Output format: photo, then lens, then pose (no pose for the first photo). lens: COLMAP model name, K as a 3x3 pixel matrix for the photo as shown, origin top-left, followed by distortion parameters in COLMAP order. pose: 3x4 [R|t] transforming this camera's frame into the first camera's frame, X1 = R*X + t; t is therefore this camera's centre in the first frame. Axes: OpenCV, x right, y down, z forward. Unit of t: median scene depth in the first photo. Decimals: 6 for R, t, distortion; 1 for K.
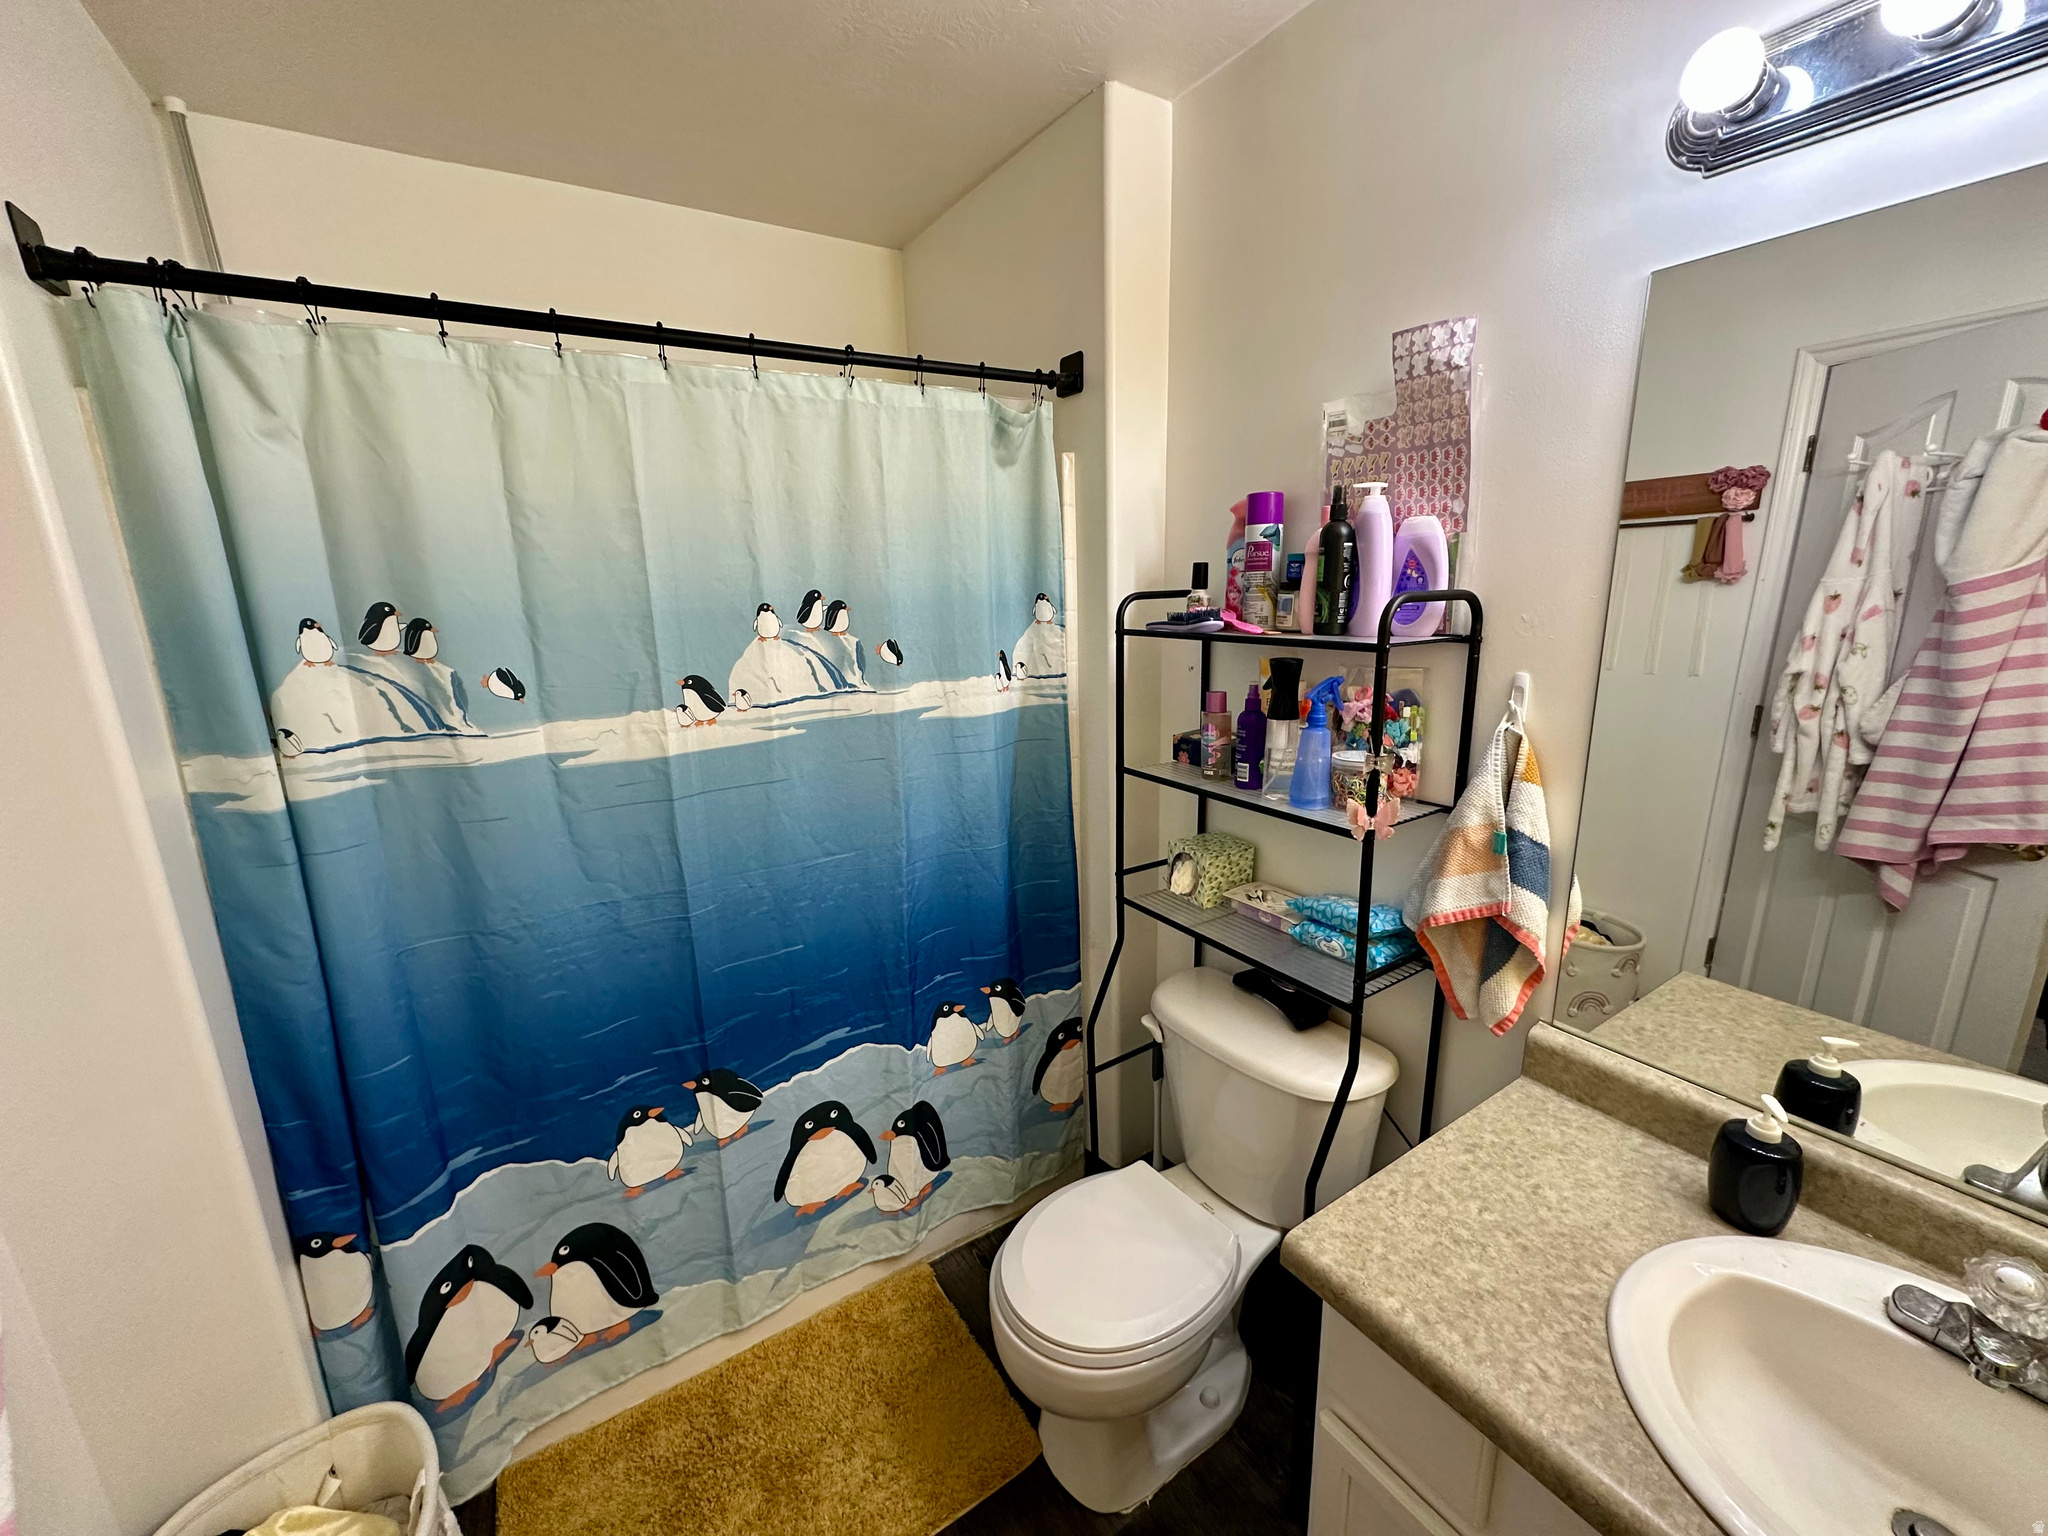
lens RADIAL K [[815.1, 0, 1024.0], [0, 815.1, 768.0], [0, 0, 1]] dist [0.001561, 0.000180]
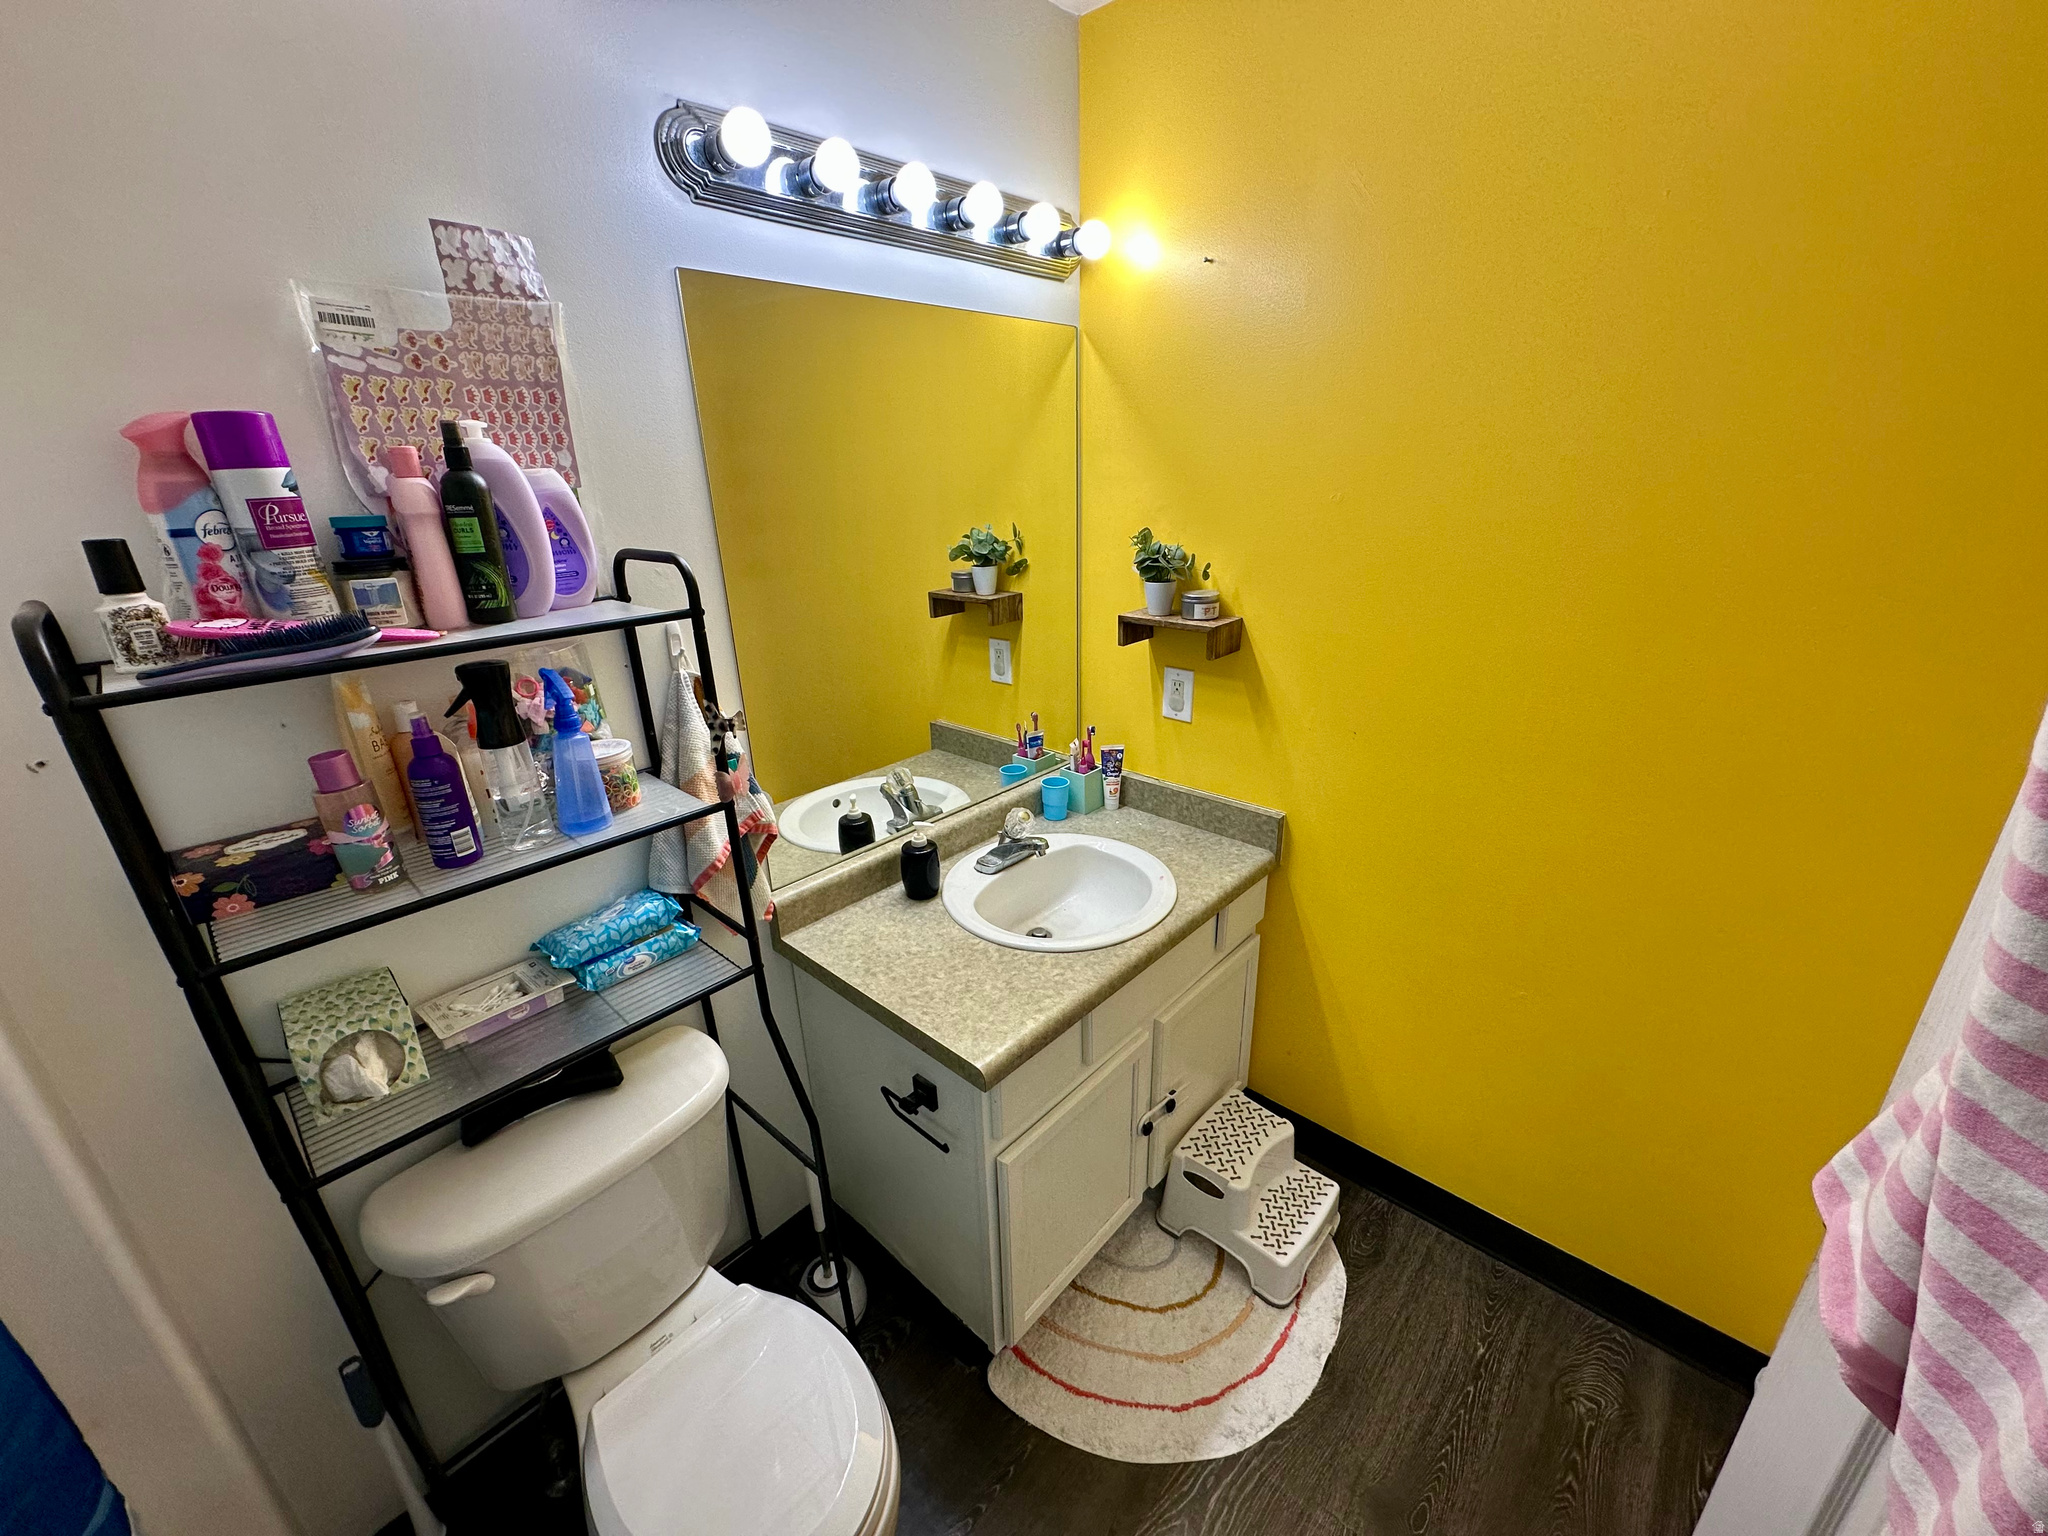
lens RADIAL K [[815.1, 0, 1024.0], [0, 815.1, 768.0], [0, 0, 1]] dist [0.001561, 0.000180]
pose [[-0.247419, -0.307635, 0.918773, -0.525356], [0.254145, 0.894448, 0.367930, -0.210096], [-0.934983, 0.324535, -0.143119, 0.740008]]
